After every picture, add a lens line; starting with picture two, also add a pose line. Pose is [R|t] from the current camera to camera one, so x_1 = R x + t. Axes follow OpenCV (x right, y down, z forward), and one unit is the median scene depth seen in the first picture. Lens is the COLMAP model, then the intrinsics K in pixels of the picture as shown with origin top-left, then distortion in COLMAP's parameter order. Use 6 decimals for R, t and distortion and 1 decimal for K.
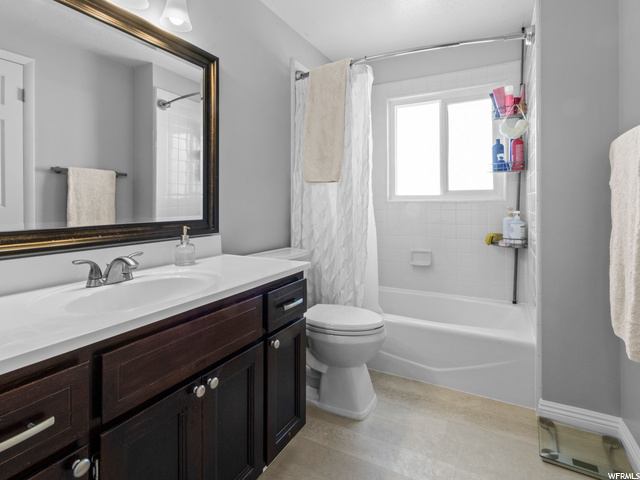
lens RADIAL K [[334.5, 0, 321.7], [0, 334.5, 207.9], [0, 0, 1]] dist [0.003007, 0.000583]
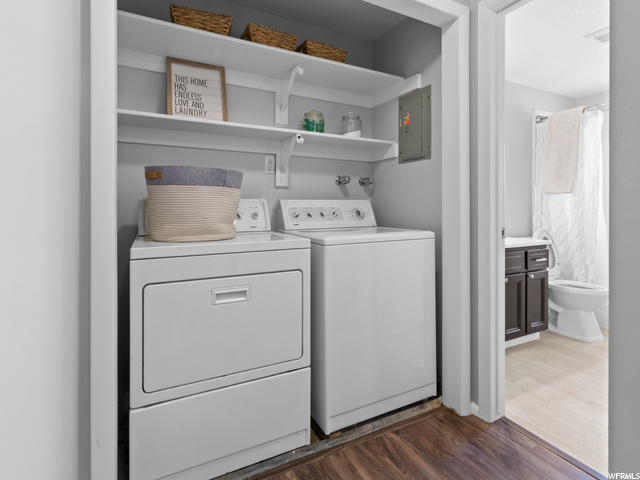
lens RADIAL K [[334.5, 0, 321.7], [0, 334.5, 207.9], [0, 0, 1]] dist [0.003007, 0.000583]
pose [[0.820948, 0.001288, -0.571002, -0.012471], [-0.006607, 0.999952, -0.007243, 0.004404], [0.570965, 0.009718, 0.820917, -0.810169]]
